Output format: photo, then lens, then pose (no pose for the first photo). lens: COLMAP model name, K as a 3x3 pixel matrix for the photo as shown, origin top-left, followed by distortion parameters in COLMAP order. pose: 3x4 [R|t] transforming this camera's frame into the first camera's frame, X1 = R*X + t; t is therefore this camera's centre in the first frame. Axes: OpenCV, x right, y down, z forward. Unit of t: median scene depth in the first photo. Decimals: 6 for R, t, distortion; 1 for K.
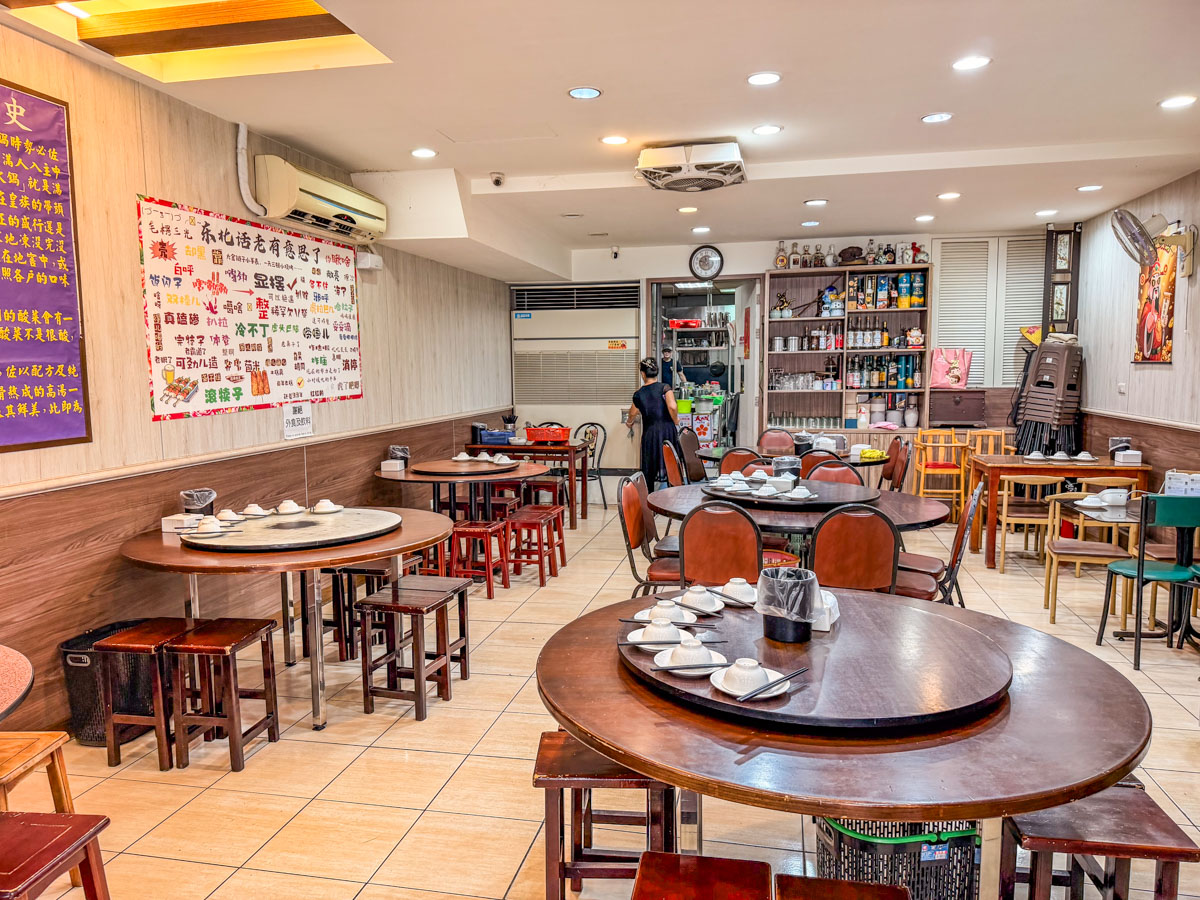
lens RADIAL K [[858.1, 0, 600.0], [0, 858.1, 450.0], [0, 0, 1]] dist [-0.004154, -0.002042]
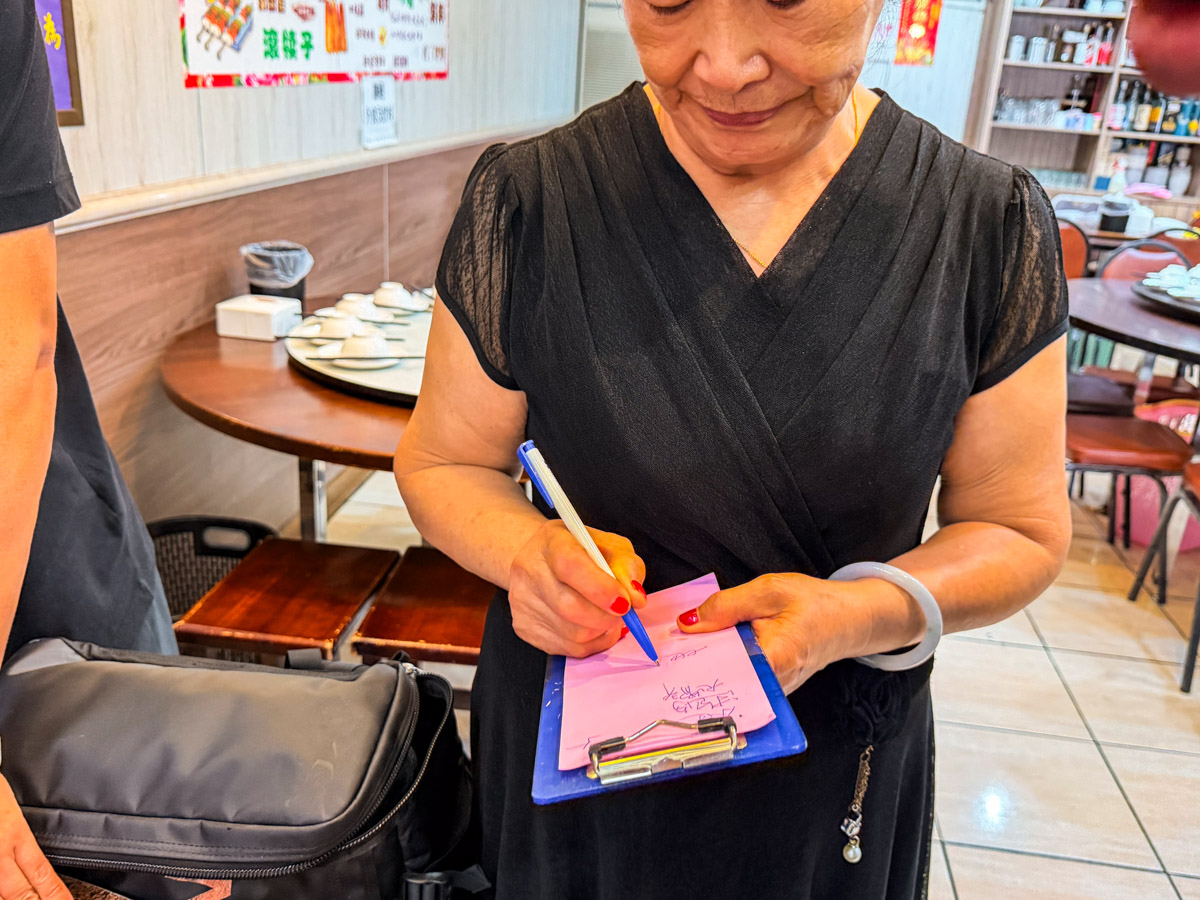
lens RADIAL K [[1037.2, 0, 600.0], [0, 1037.2, 450.0], [0, 0, 1]] dist [-0.011777, -0.015702]
pose [[0.993936, 0.047630, 0.099108, -0.390141], [-0.070751, 0.966981, 0.244831, 0.002666], [-0.084174, -0.250358, 0.964487, 0.457314]]
